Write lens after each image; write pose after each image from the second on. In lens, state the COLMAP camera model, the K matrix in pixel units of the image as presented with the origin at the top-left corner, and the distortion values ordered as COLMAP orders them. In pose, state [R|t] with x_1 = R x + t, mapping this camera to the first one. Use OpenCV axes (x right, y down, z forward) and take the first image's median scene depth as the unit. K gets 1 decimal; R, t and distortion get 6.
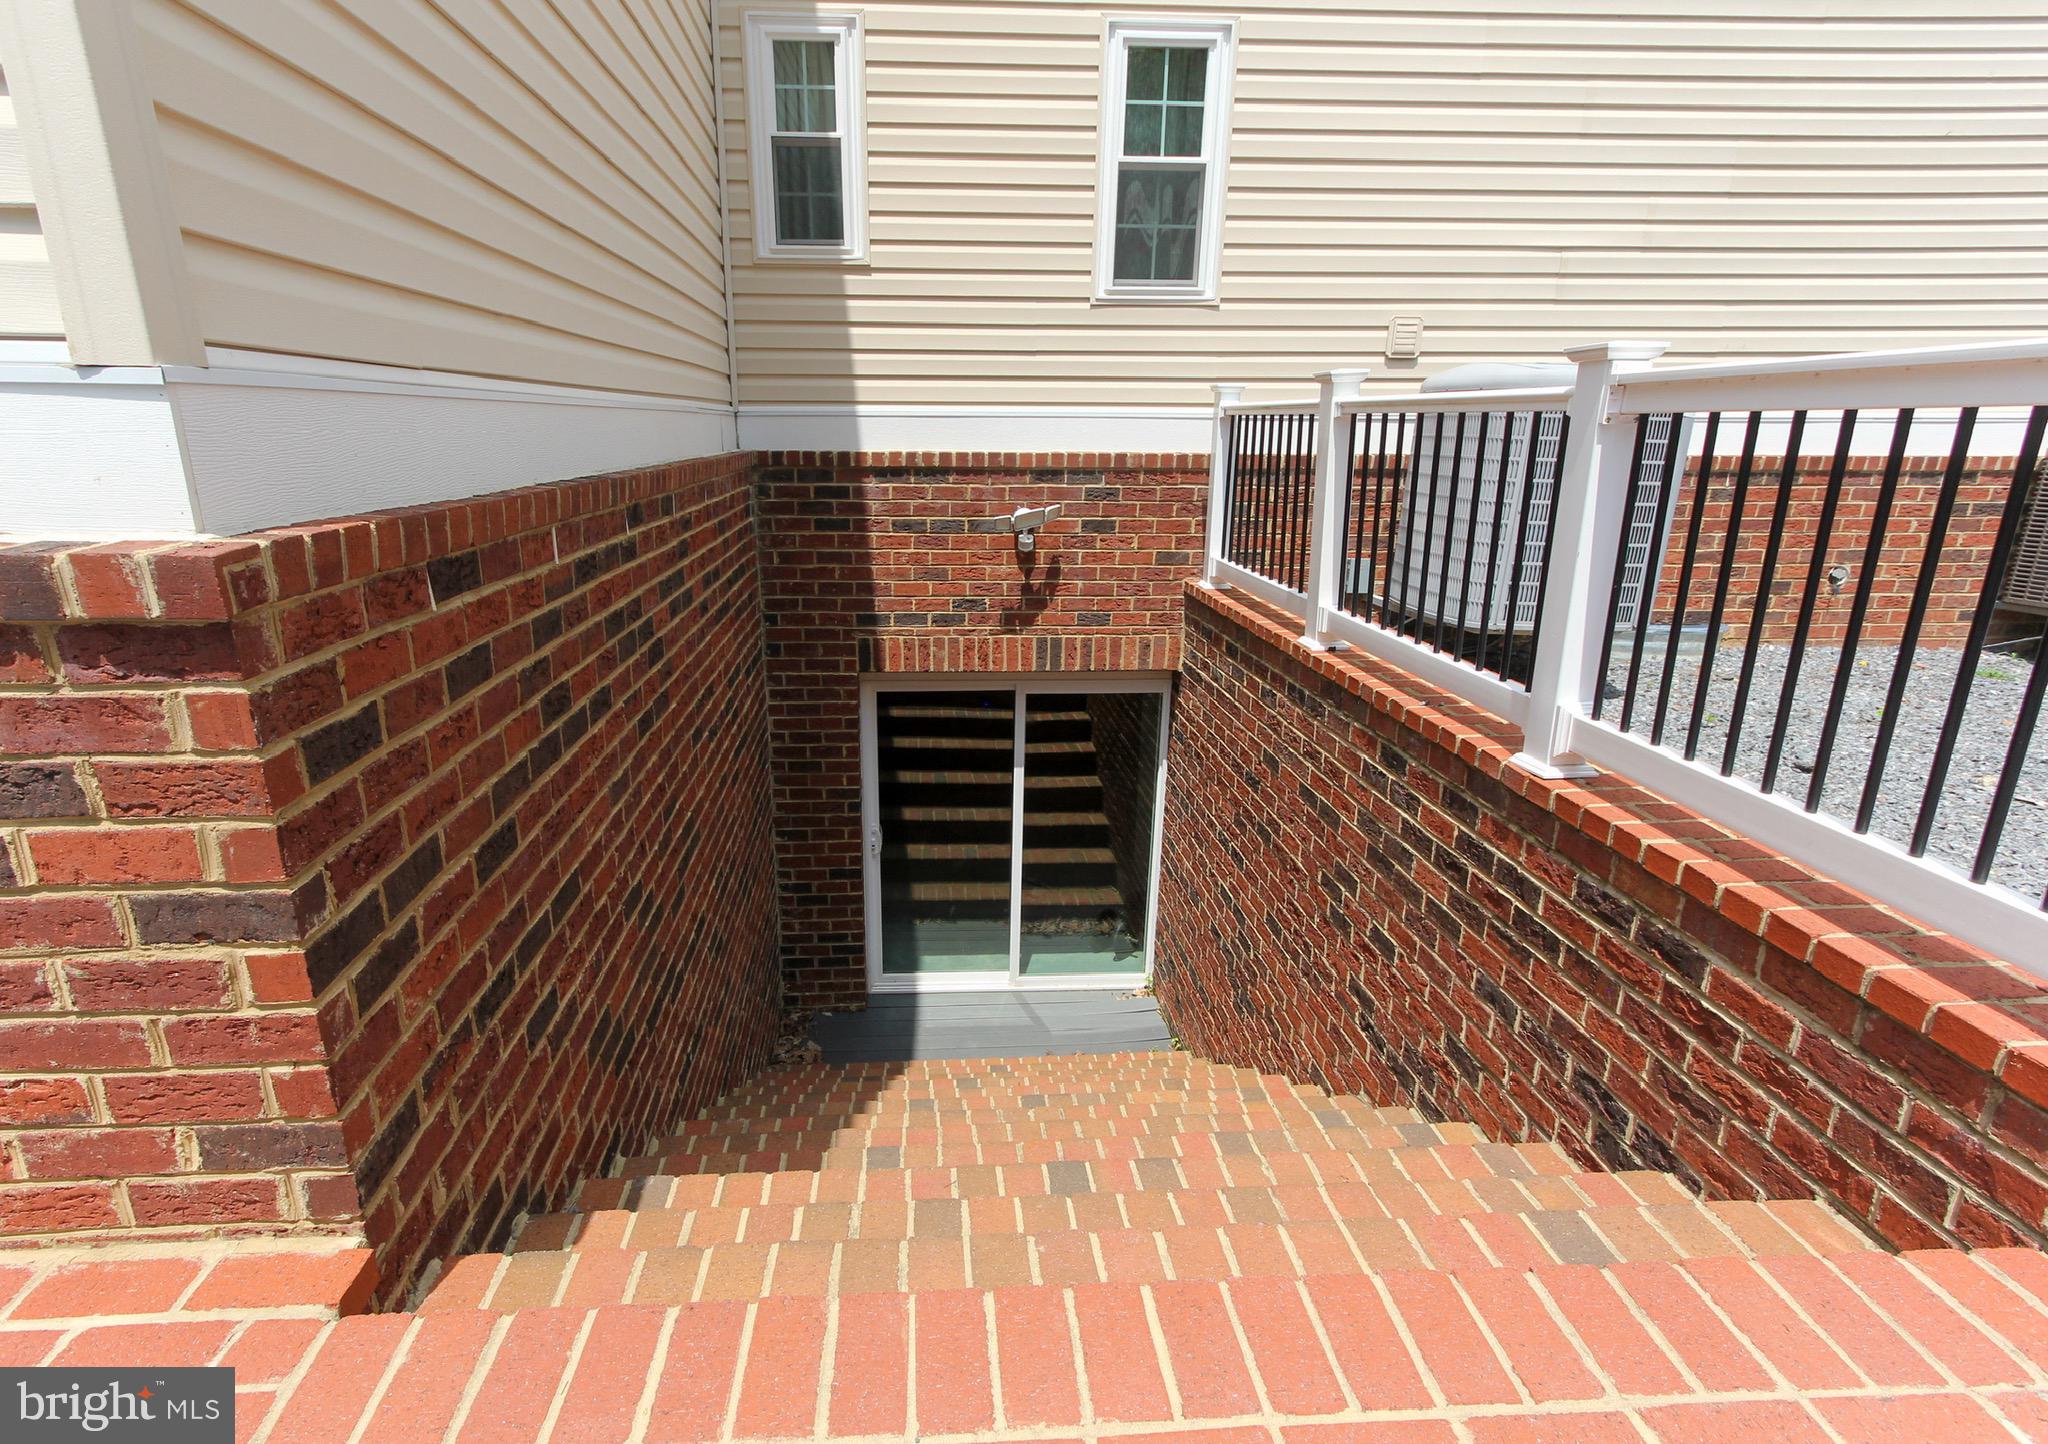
lens RADIAL K [[1017.6, 0, 959.9], [0, 1017.6, 742.3], [0, 0, 1]] dist [0.000997, 0.000326]
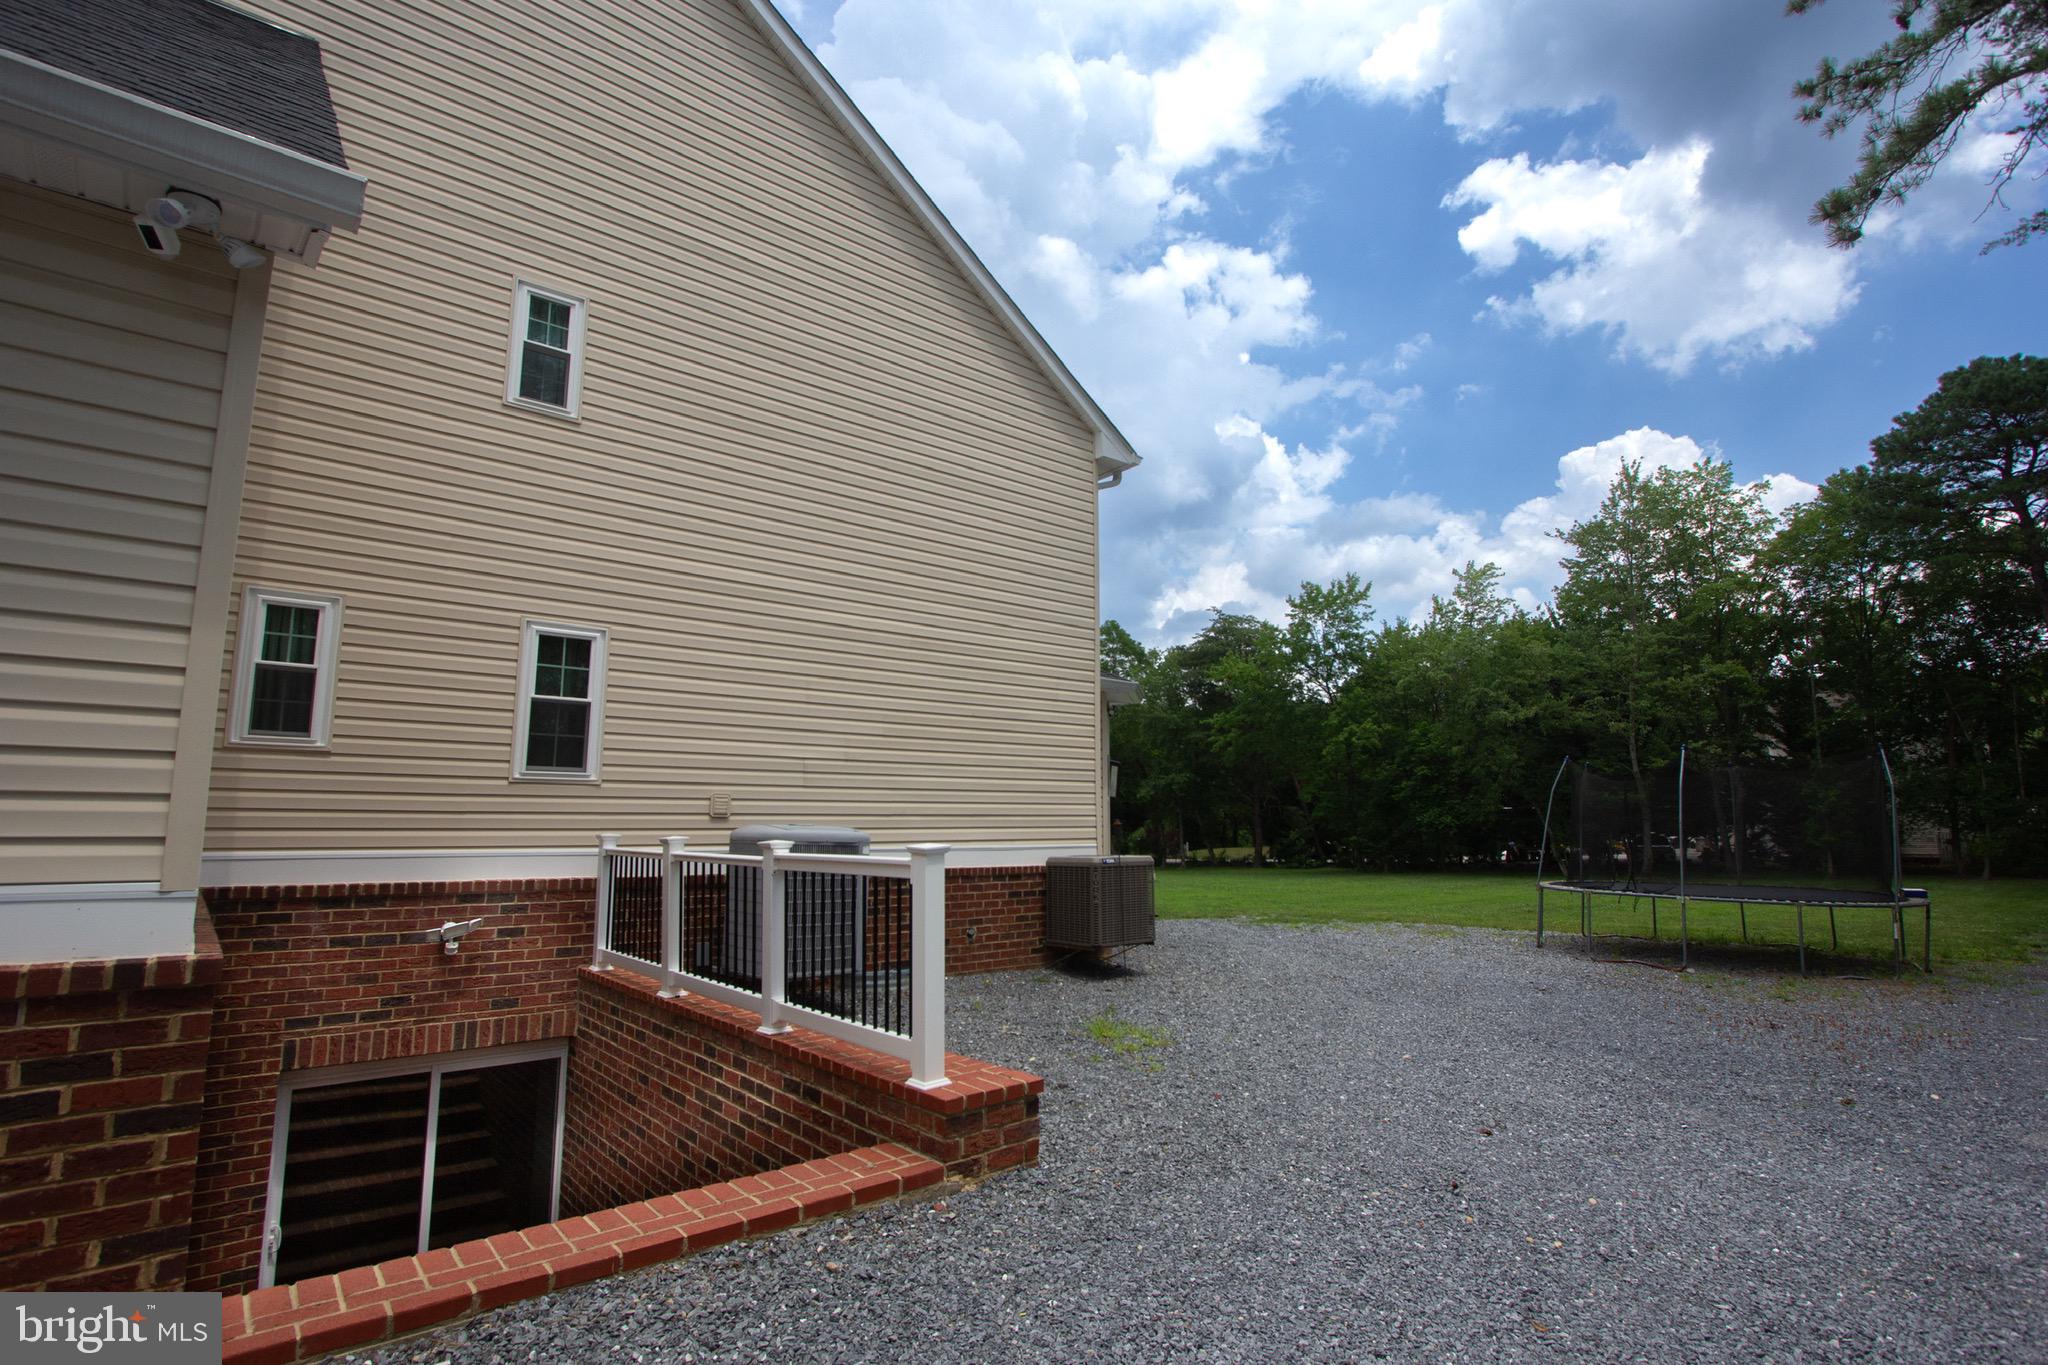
lens RADIAL K [[981.7, 0, 1024.0], [0, 981.7, 682.5], [0, 0, 1]] dist [0.000337, 0.000832]
pose [[0.799891, 0.086061, 0.593943, -0.130905], [0.180764, 0.909157, -0.375178, 0.107370], [-0.572276, 0.407465, 0.711669, -0.494273]]
